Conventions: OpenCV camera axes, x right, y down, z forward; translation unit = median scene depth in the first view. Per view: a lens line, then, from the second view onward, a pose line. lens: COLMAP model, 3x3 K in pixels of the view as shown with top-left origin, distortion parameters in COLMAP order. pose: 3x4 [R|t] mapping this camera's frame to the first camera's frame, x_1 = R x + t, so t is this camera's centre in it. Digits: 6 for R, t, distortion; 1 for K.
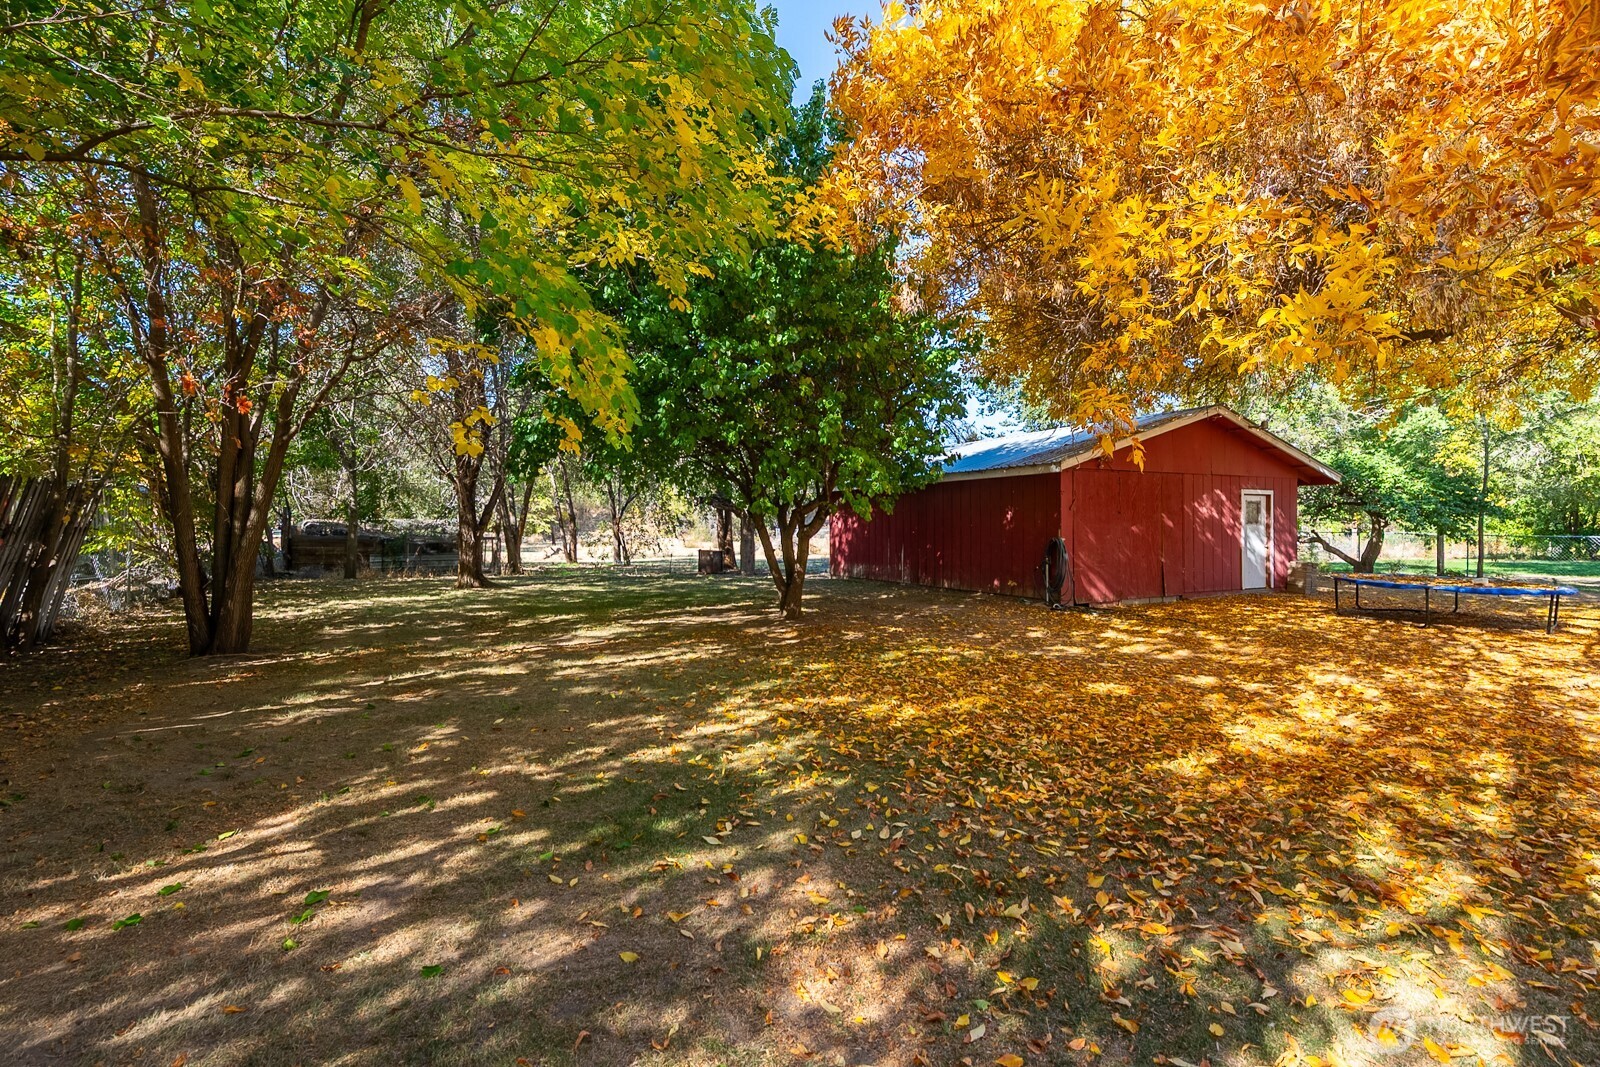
lens RADIAL K [[747.1, 0, 794.5], [0, 747.1, 515.1], [0, 0, 1]] dist [-0.003180, -0.001178]
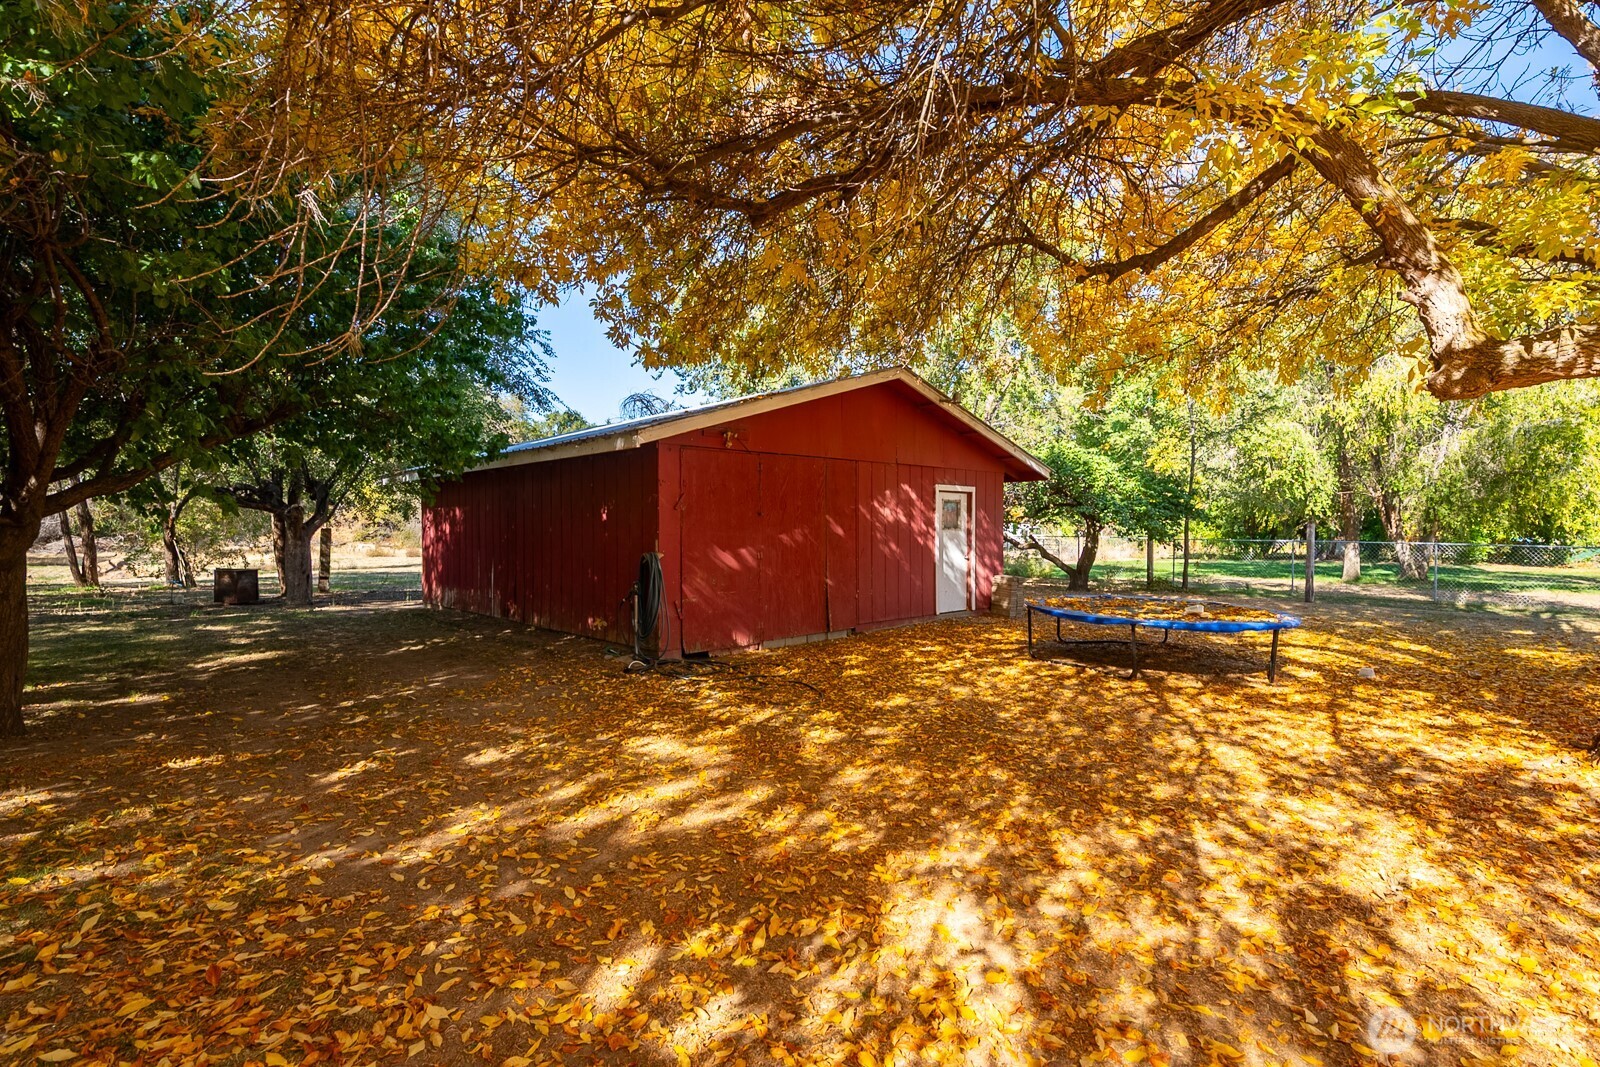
lens RADIAL K [[788.4, 0, 800.0], [0, 788.4, 533.5], [0, 0, 1]] dist [-0.000141, -0.000393]
pose [[0.956323, -0.004020, 0.292286, 0.213988], [-0.002468, 0.999759, 0.021823, -0.001620], [-0.292303, -0.021591, 0.956082, 0.248533]]
